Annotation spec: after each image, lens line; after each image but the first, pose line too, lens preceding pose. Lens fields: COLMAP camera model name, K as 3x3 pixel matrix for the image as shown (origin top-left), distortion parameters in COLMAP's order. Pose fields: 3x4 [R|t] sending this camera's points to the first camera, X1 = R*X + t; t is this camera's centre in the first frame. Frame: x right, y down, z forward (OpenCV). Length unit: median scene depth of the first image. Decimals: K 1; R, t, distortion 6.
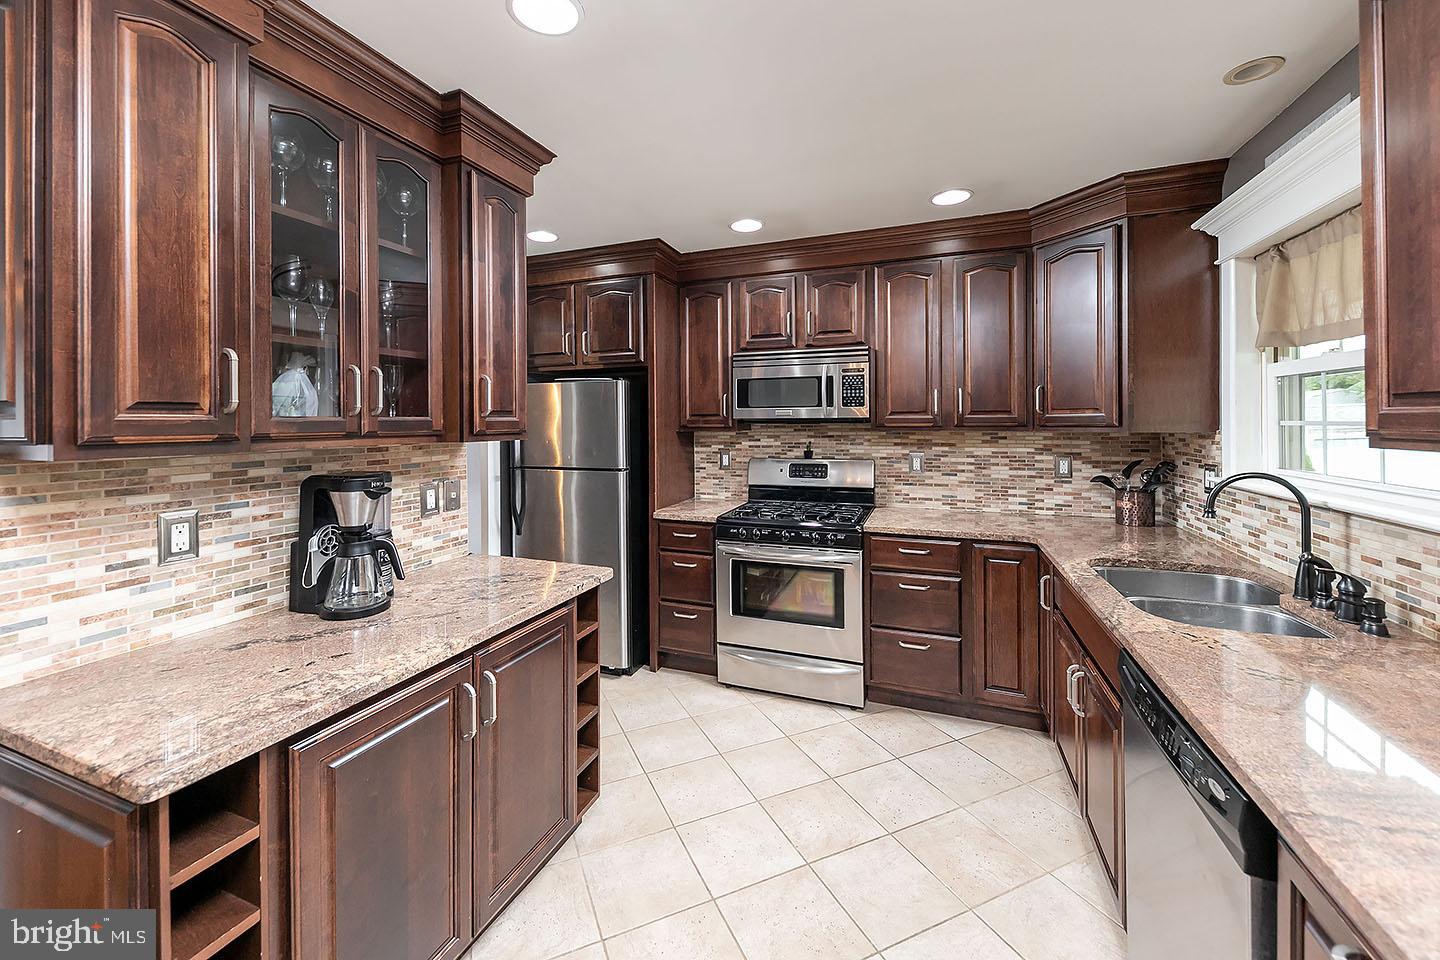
lens RADIAL K [[573.4, 0, 698.1], [0, 573.4, 421.3], [0, 0, 1]] dist [-0.000728, -0.001311]
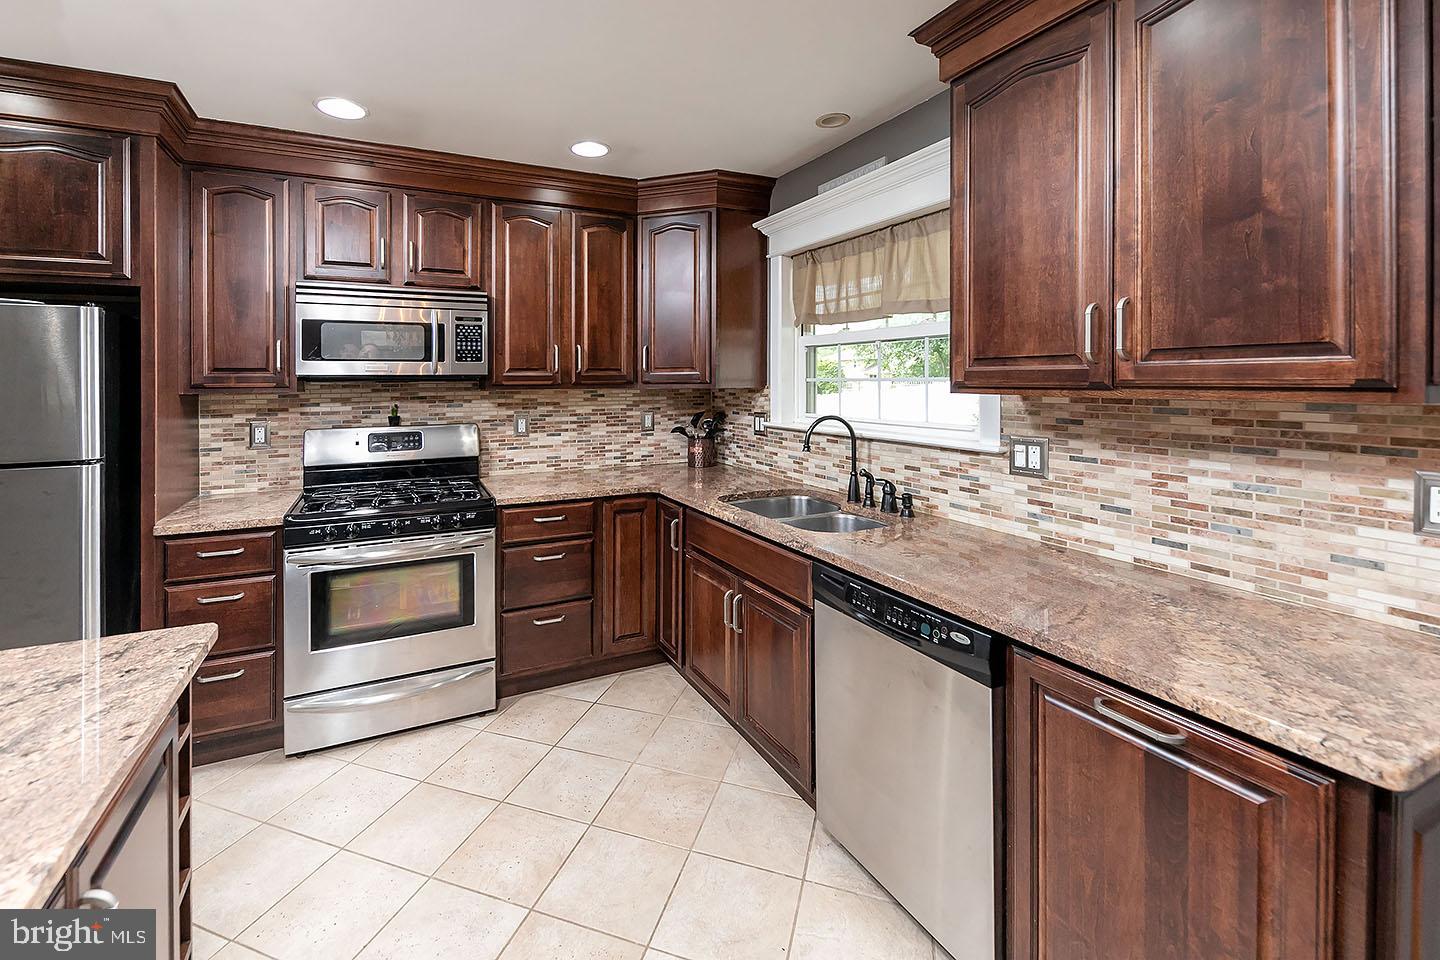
lens RADIAL K [[626.5, 0, 678.6], [0, 626.5, 383.2], [0, 0, 1]] dist [0.002448, -0.000059]
pose [[0.675593, -0.001665, 0.737273, -0.211040], [0.001610, 0.999998, 0.000784, 0.006297], [-0.737273, 0.000657, 0.675595, 0.145158]]
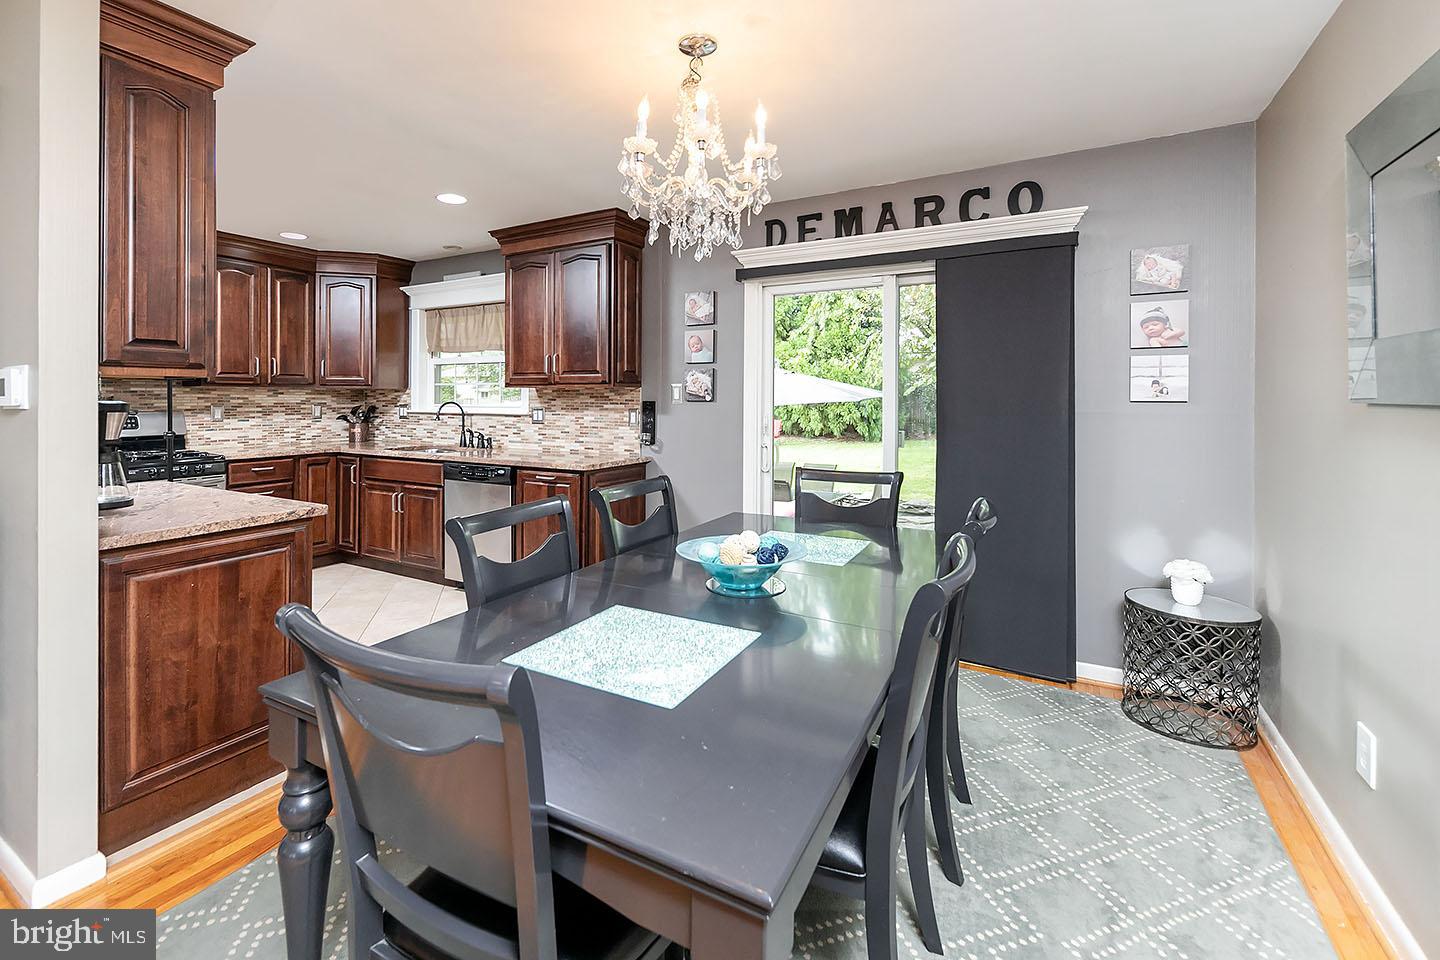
lens RADIAL K [[626.5, 0, 689.2], [0, 626.5, 404.4], [0, 0, 1]] dist [0.002448, -0.000059]
pose [[0.125684, -0.004421, 0.992060, -0.961338], [-0.004266, 0.999978, 0.004997, 0.046401], [-0.992061, -0.004861, 0.125663, -0.240663]]
